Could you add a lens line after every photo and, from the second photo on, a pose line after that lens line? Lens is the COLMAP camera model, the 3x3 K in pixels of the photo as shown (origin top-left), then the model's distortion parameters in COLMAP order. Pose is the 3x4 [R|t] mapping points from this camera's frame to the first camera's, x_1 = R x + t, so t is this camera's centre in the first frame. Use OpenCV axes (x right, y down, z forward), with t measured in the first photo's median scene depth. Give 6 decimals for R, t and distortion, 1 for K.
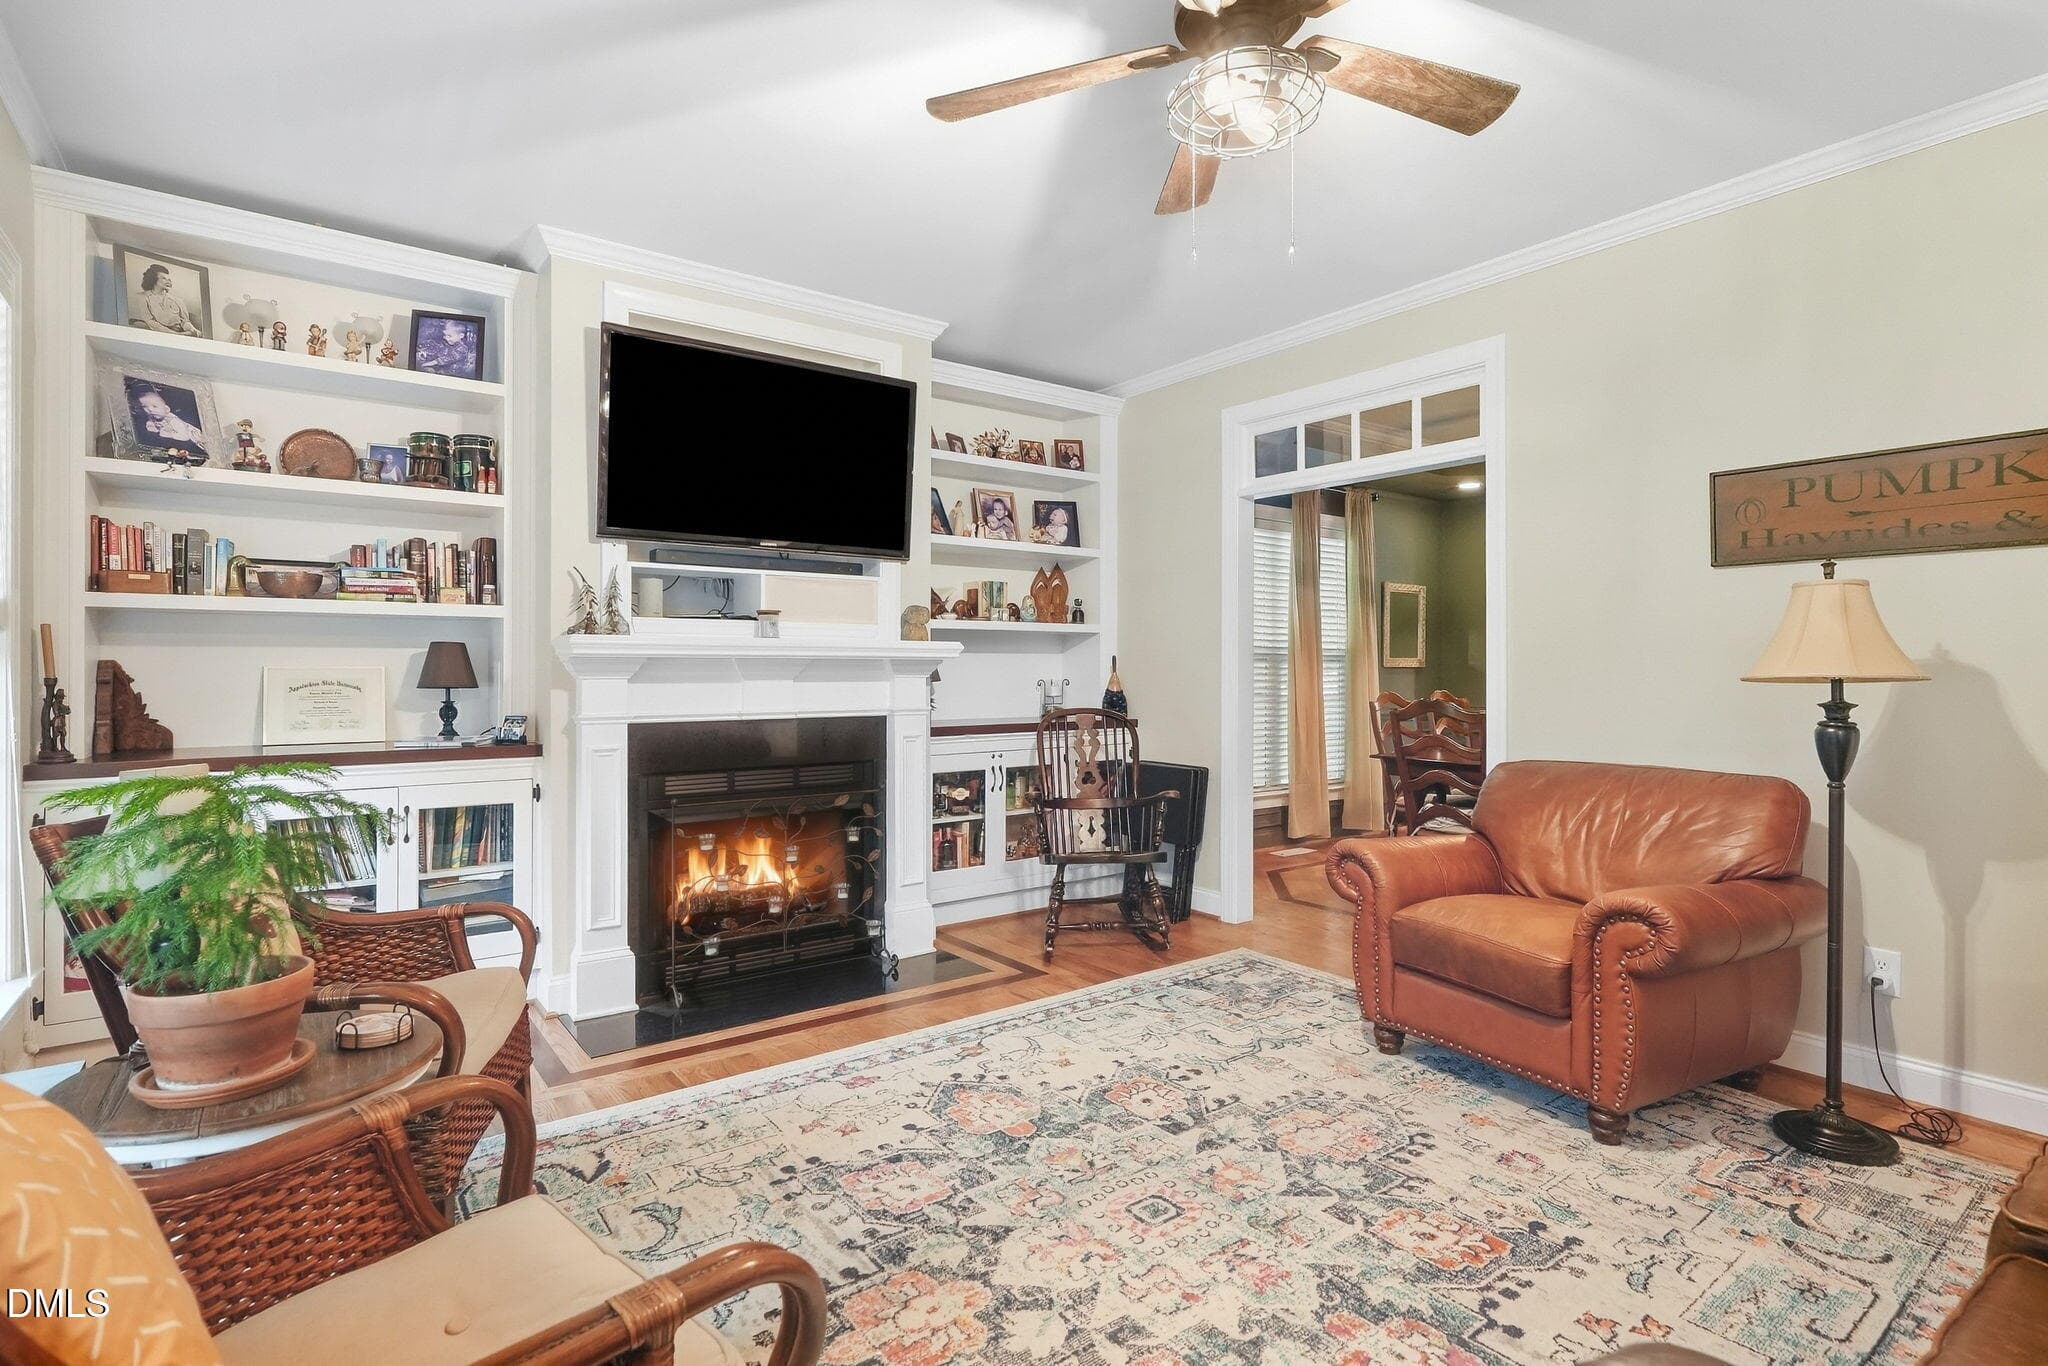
lens RADIAL K [[1002.7, 0, 1038.7], [0, 1002.7, 671.1], [0, 0, 1]] dist [-0.008309, 0.003370]
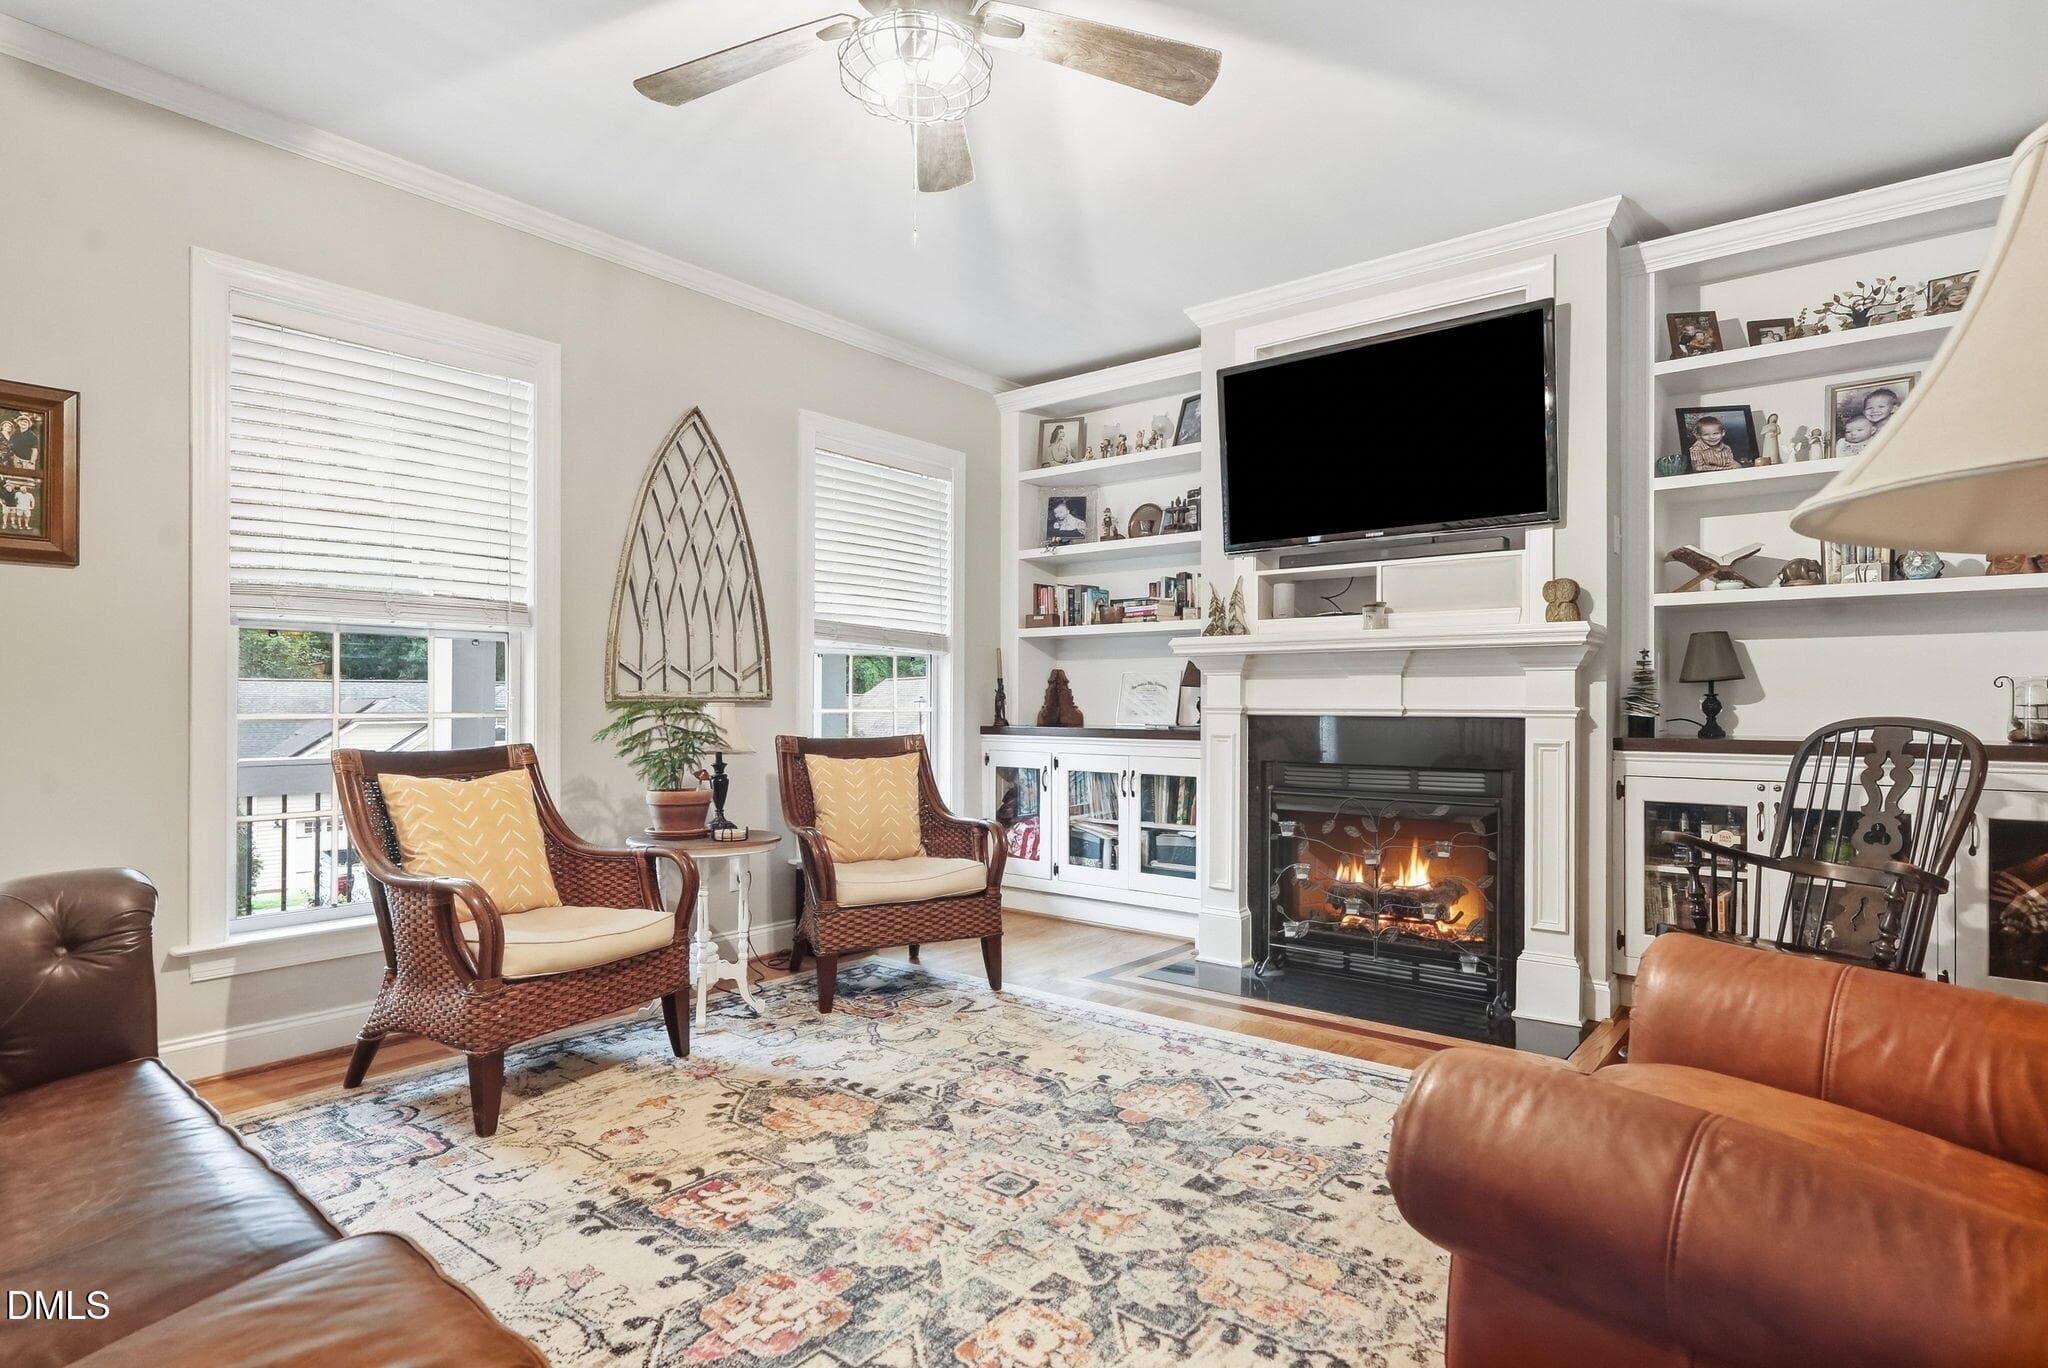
lens RADIAL K [[1064.5, 0, 1022.0], [0, 1064.5, 697.3], [0, 0, 1]] dist [-0.002130, 0.001119]
pose [[0.244944, -0.004882, -0.969525, 0.778054], [-0.004794, 0.999969, -0.006246, 0.047000], [0.969525, 0.006178, 0.244913, 0.517993]]
